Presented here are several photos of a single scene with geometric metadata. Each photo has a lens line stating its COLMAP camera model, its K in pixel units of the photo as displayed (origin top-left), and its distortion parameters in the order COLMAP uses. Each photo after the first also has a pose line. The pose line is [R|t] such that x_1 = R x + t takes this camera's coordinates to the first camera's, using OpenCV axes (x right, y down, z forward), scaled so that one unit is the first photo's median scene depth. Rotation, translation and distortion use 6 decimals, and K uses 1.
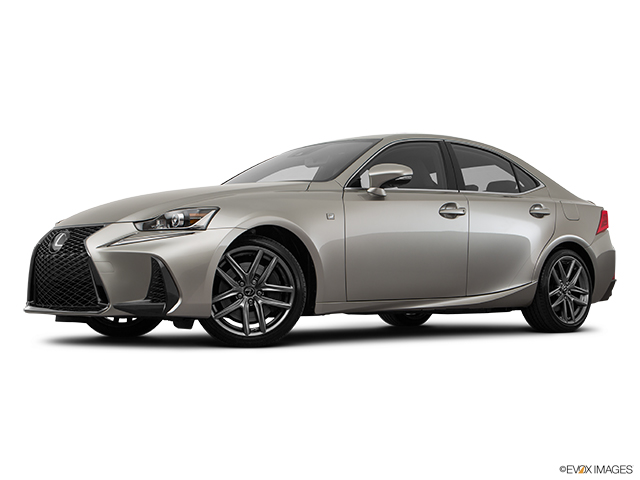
lens RADIAL K [[858.5, 0, 320.0], [0, 858.5, 240.0], [0, 0, 1]] dist [0.005825, -0.013697]
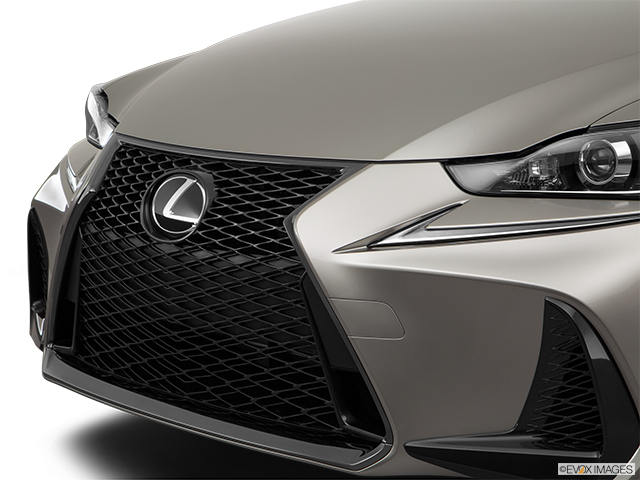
lens RADIAL K [[1449.4, 0, 320.0], [0, 1449.4, 240.0], [0, 0, 1]] dist [0.240168, 0.060047]
pose [[0.999869, -0.000139, 0.016177, -0.258979], [-0.003173, 0.978863, 0.204493, -0.095476], [-0.015863, -0.204517, 0.978734, 0.465890]]
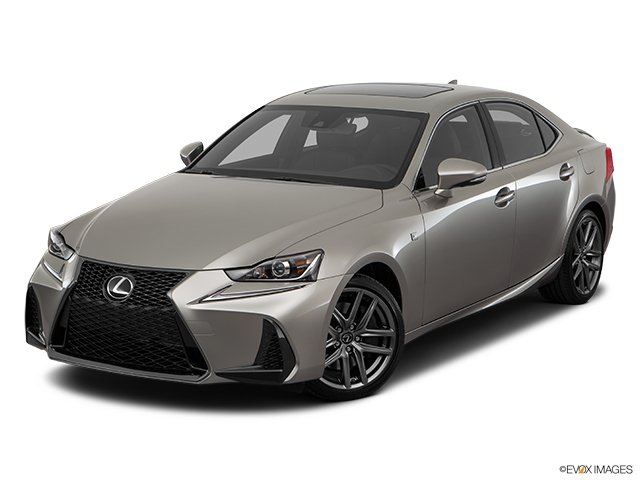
lens RADIAL K [[1224.5, 0, 320.0], [0, 1224.5, 240.0], [0, 0, 1]] dist [0.027826, 0.190903]
pose [[0.964070, -0.031819, 0.263736, -0.426034], [-0.019970, 0.981311, 0.191391, -0.271361], [-0.264897, -0.189781, 0.945417, -0.157248]]
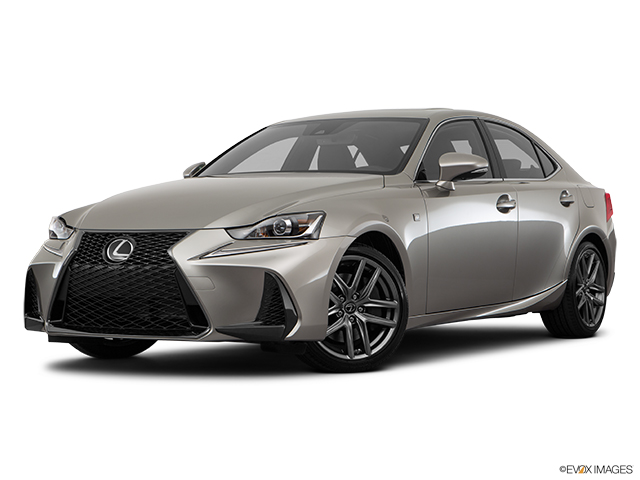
lens RADIAL K [[1215.2, 0, 320.0], [0, 1215.2, 240.0], [0, 0, 1]] dist [0.018753, 0.014821]
pose [[0.964305, -0.000742, 0.264793, -0.425142], [-0.011858, 0.998872, 0.045984, -0.062808], [-0.264528, -0.047483, 0.963208, -0.165939]]
